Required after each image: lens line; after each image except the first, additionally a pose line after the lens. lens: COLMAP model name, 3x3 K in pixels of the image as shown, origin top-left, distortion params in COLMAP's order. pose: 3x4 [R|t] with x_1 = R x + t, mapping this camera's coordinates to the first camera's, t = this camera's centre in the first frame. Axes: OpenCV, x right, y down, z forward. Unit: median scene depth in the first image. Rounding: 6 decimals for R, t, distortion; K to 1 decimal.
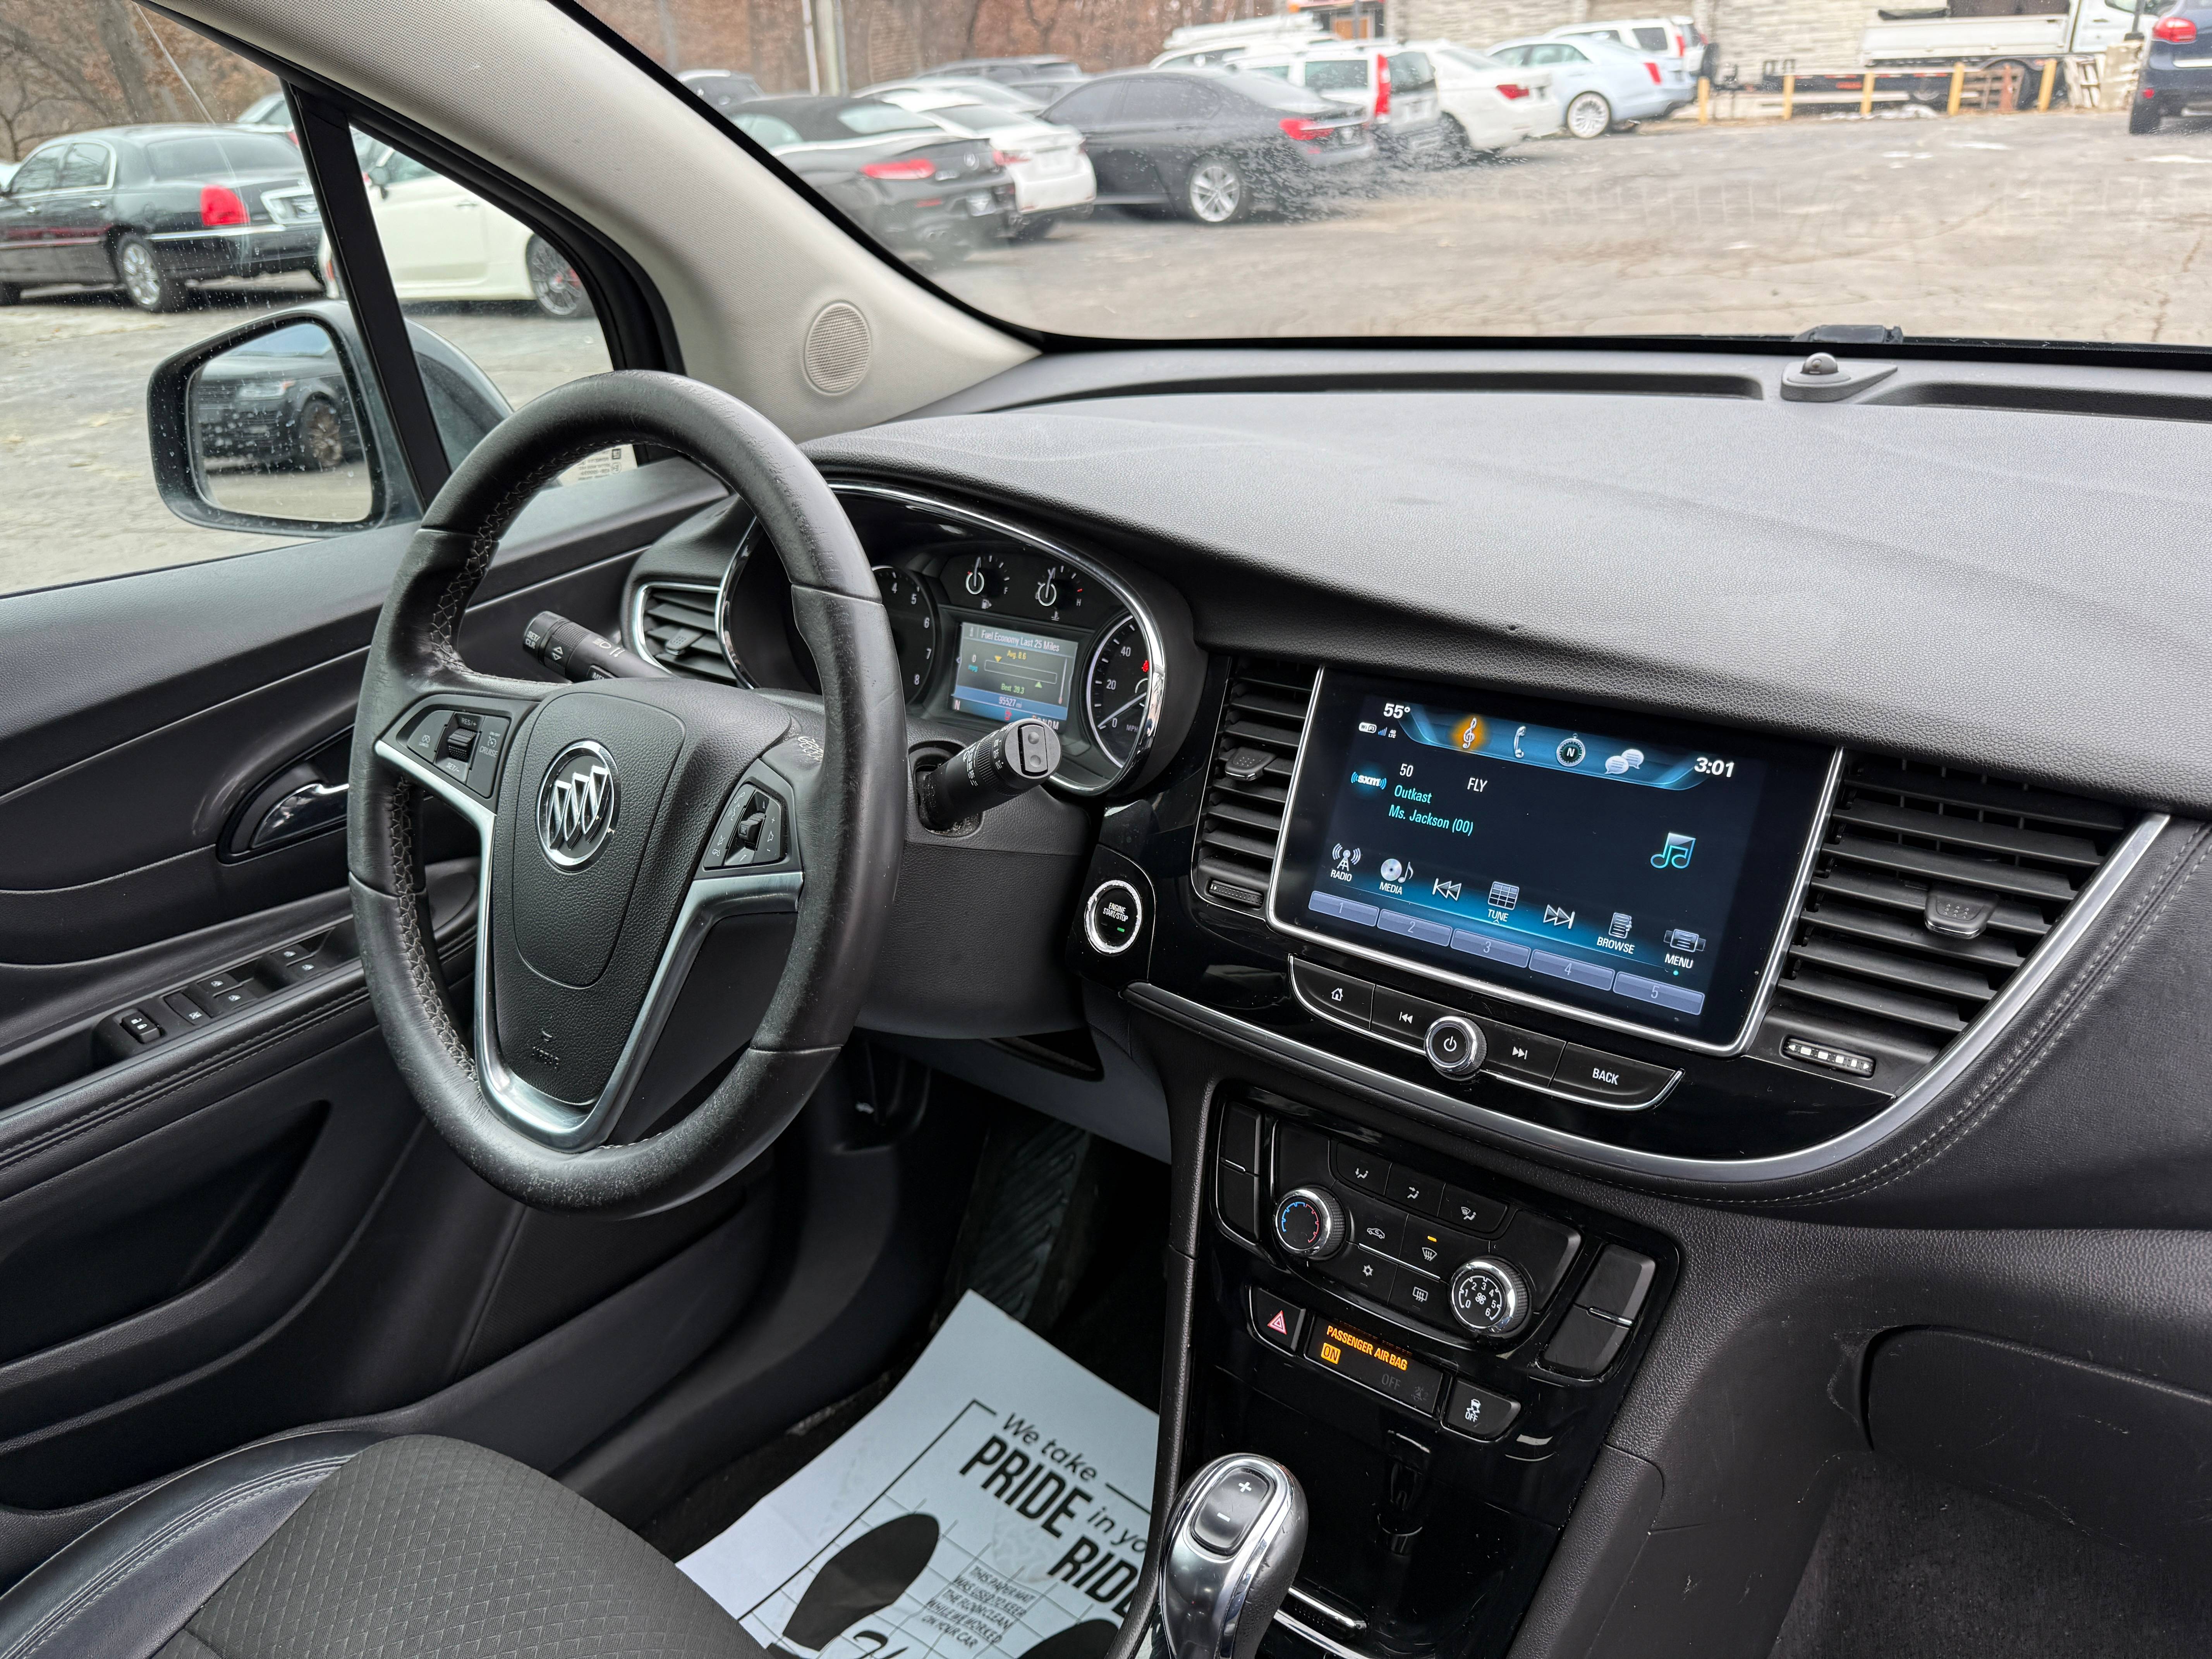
lens RADIAL K [[1567.2, 0, 1107.7], [0, 1567.2, 827.4], [0, 0, 1]] dist [0.043865, -0.056259]
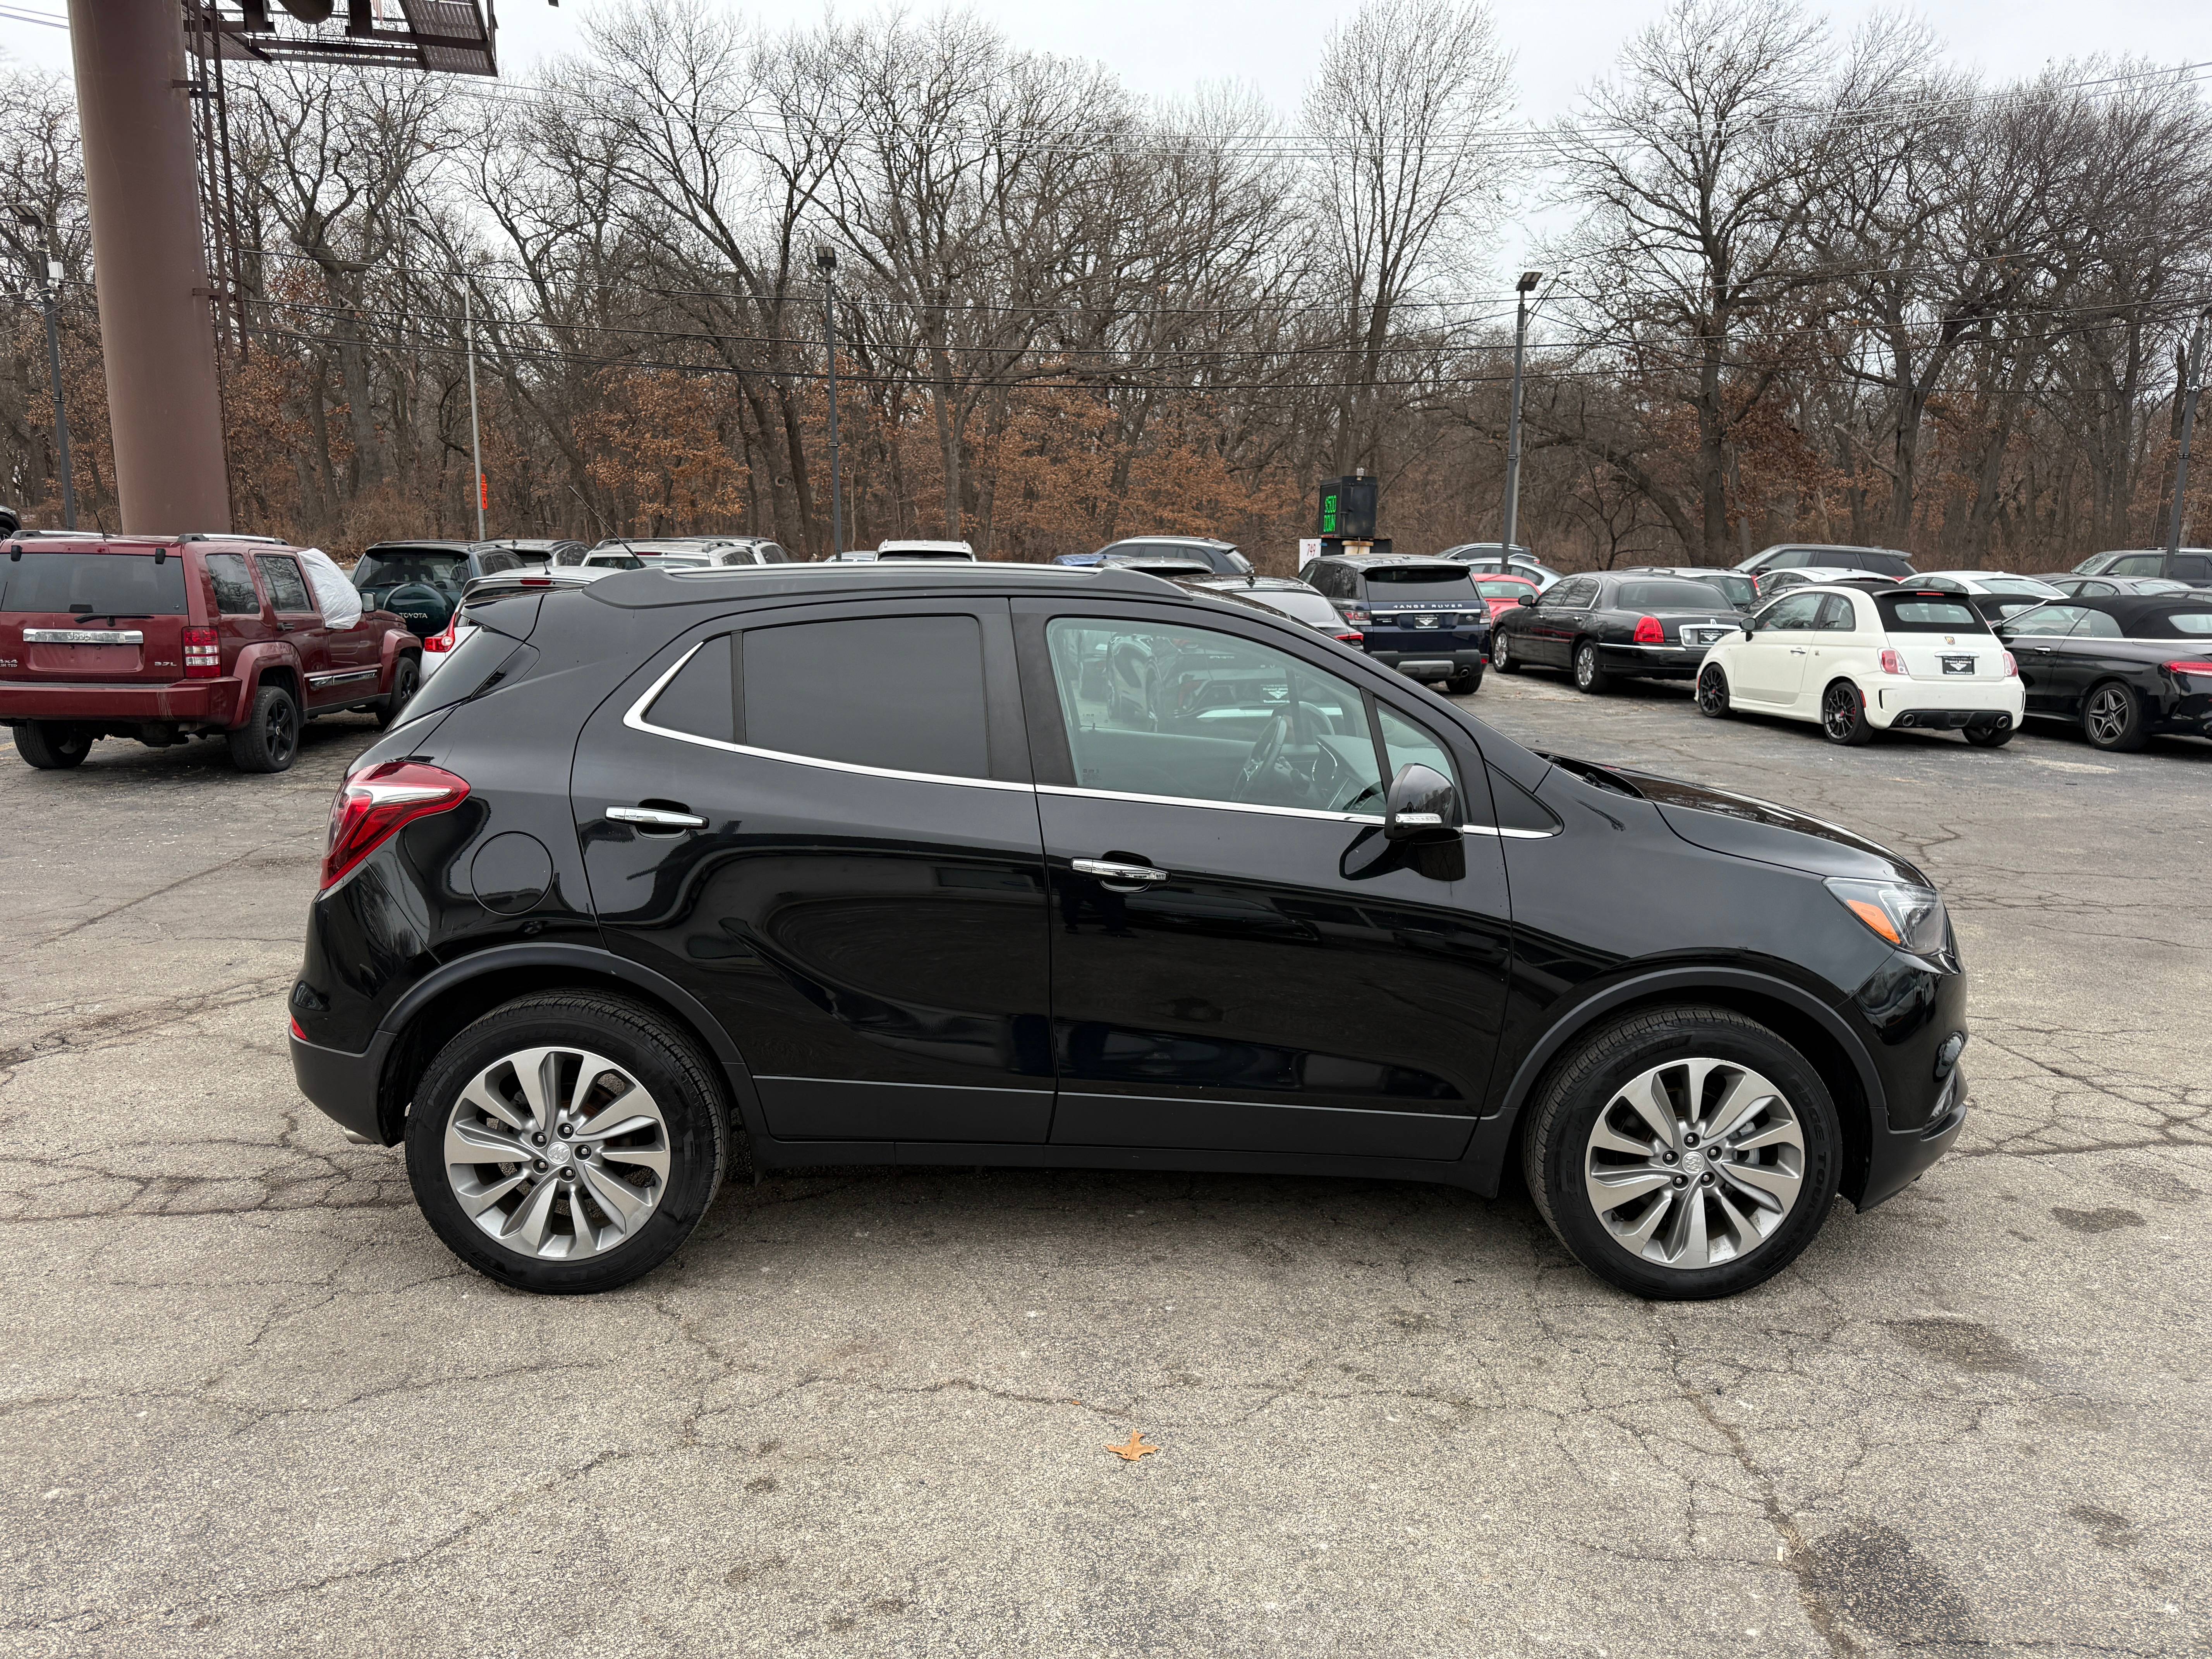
lens RADIAL K [[1567.2, 0, 1089.9], [0, 1567.2, 834.9], [0, 0, 1]] dist [0.043865, -0.056259]
pose [[0.616280, 0.210982, -0.758739, 3.360808], [-0.384545, 0.921398, -0.056132, 0.672477], [0.687258, 0.326363, 0.648971, -2.858164]]
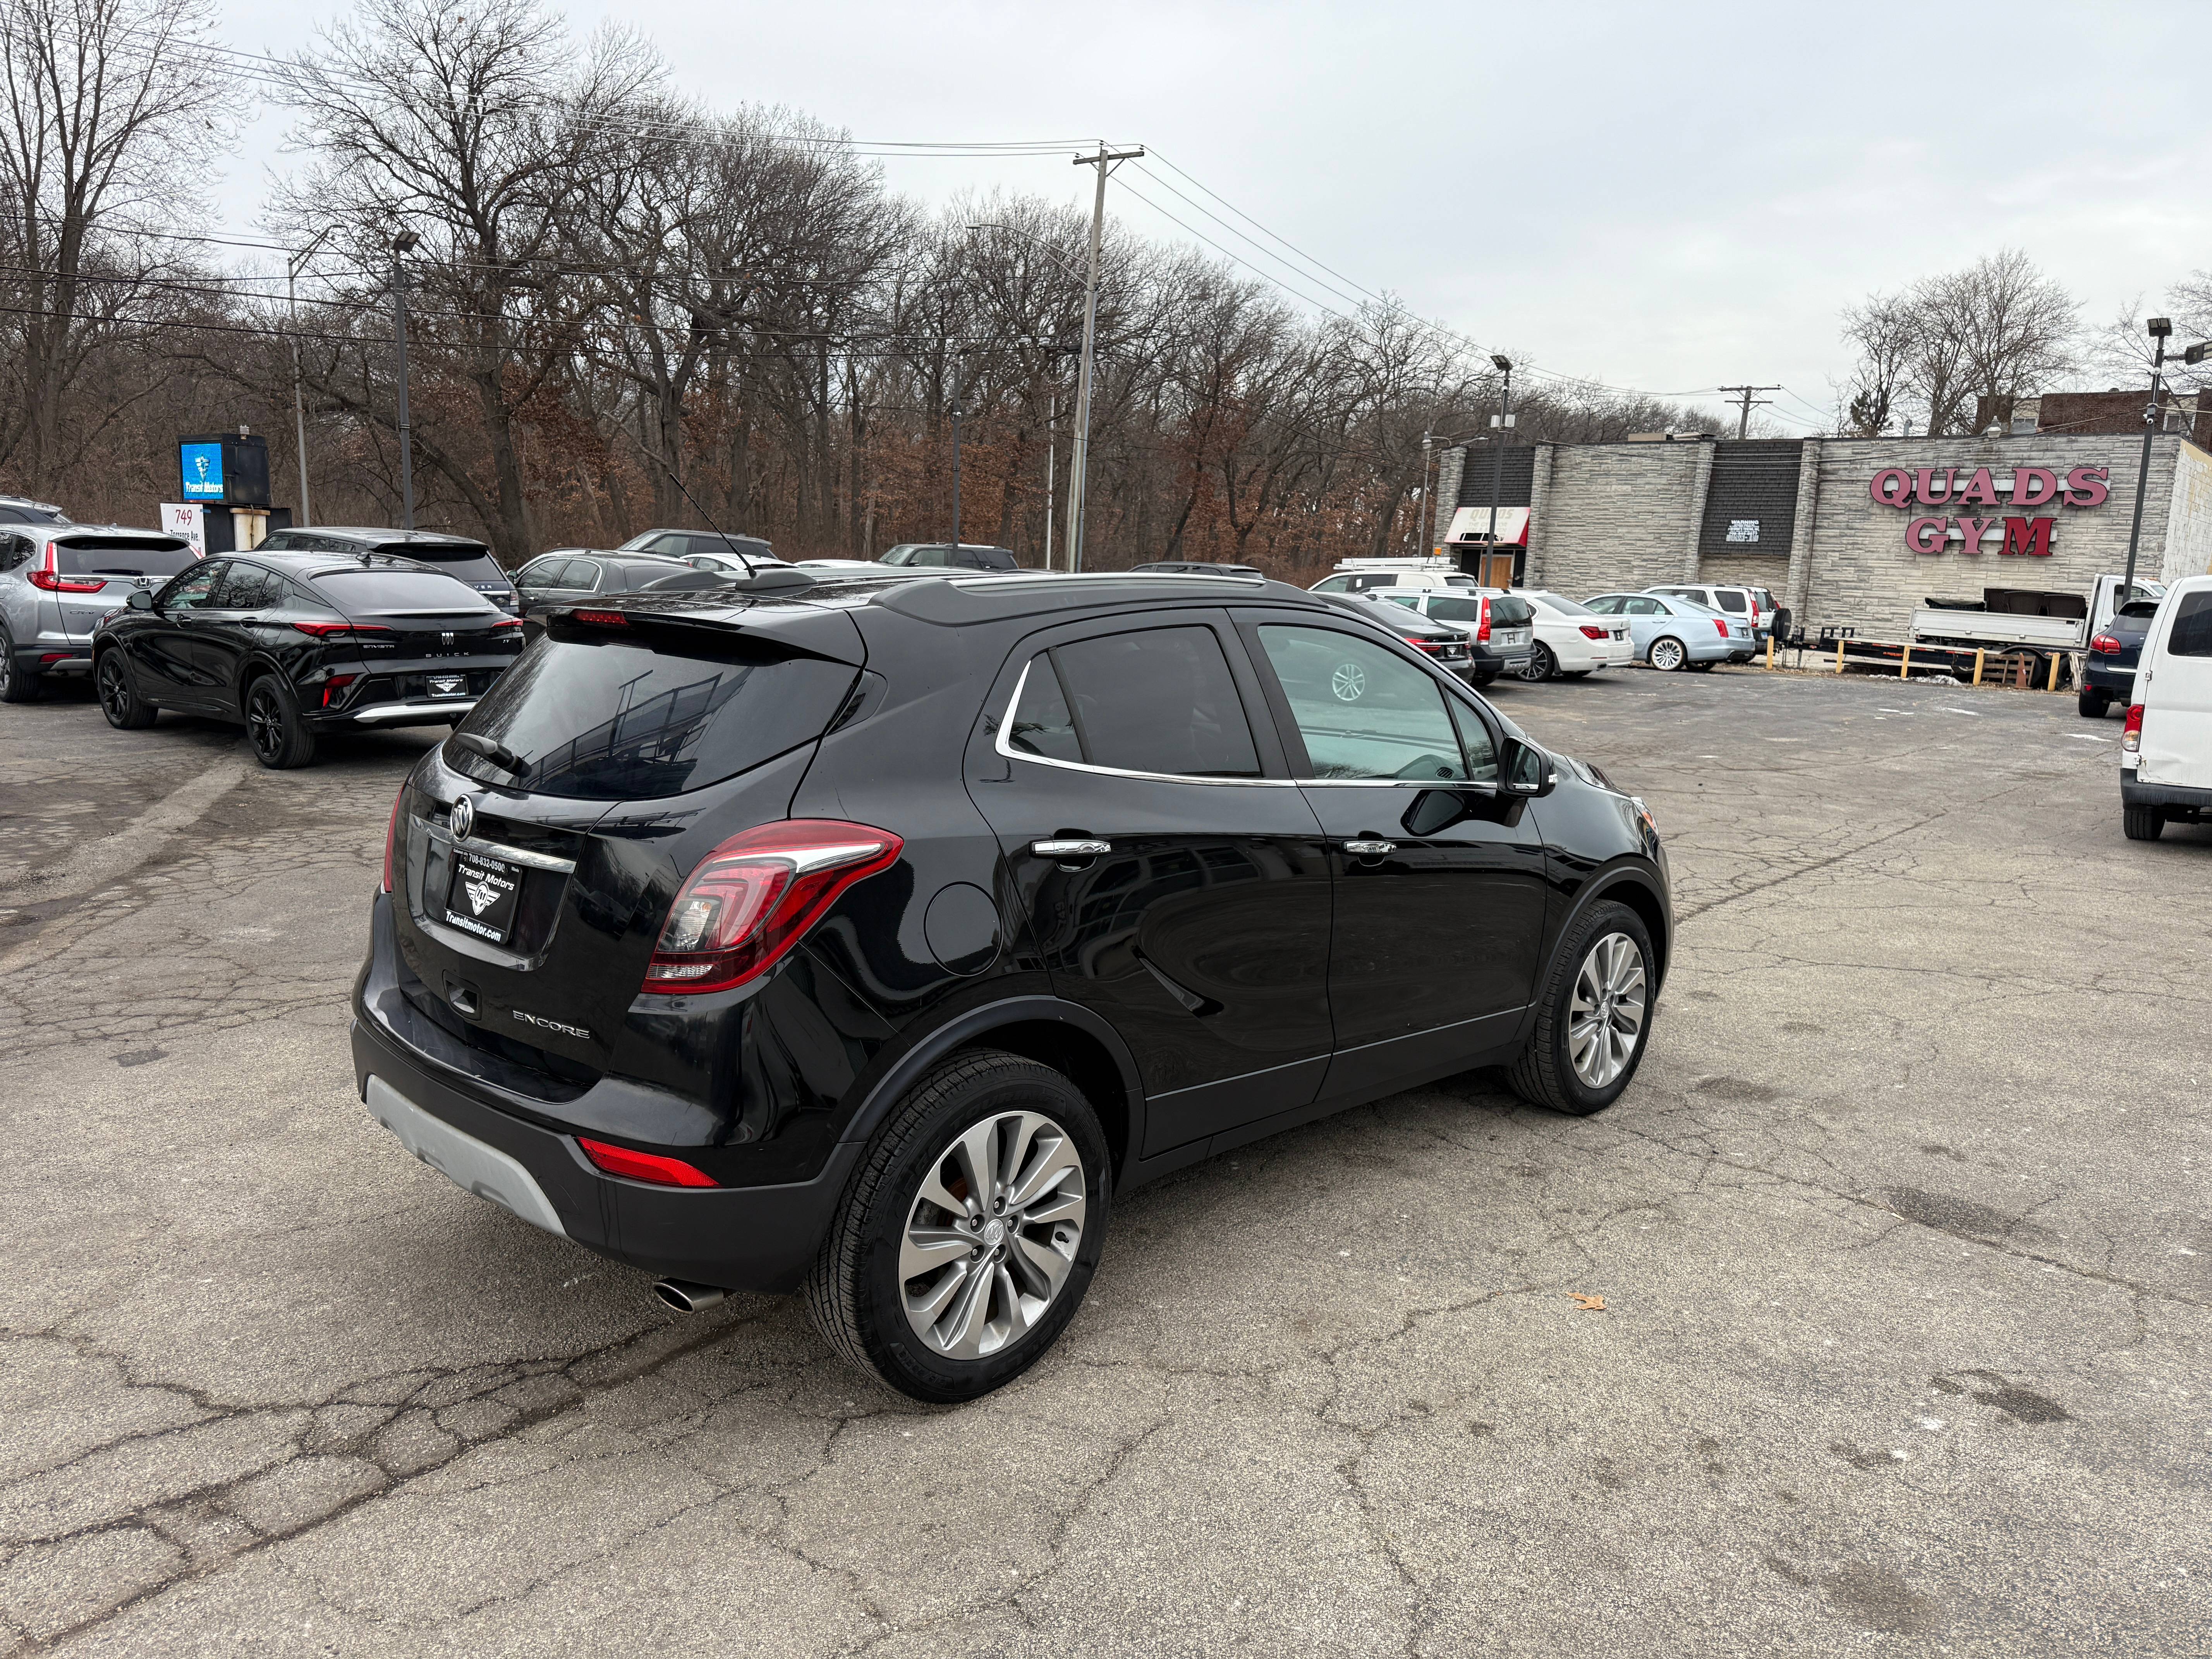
lens RADIAL K [[1567.2, 0, 1108.0], [0, 1567.2, 836.6], [0, 0, 1]] dist [0.043865, -0.056259]
pose [[0.987770, 0.121224, -0.098060, 0.190068], [-0.142797, 0.955875, -0.256734, 1.716469], [0.062611, 0.267596, 0.961495, -4.569174]]
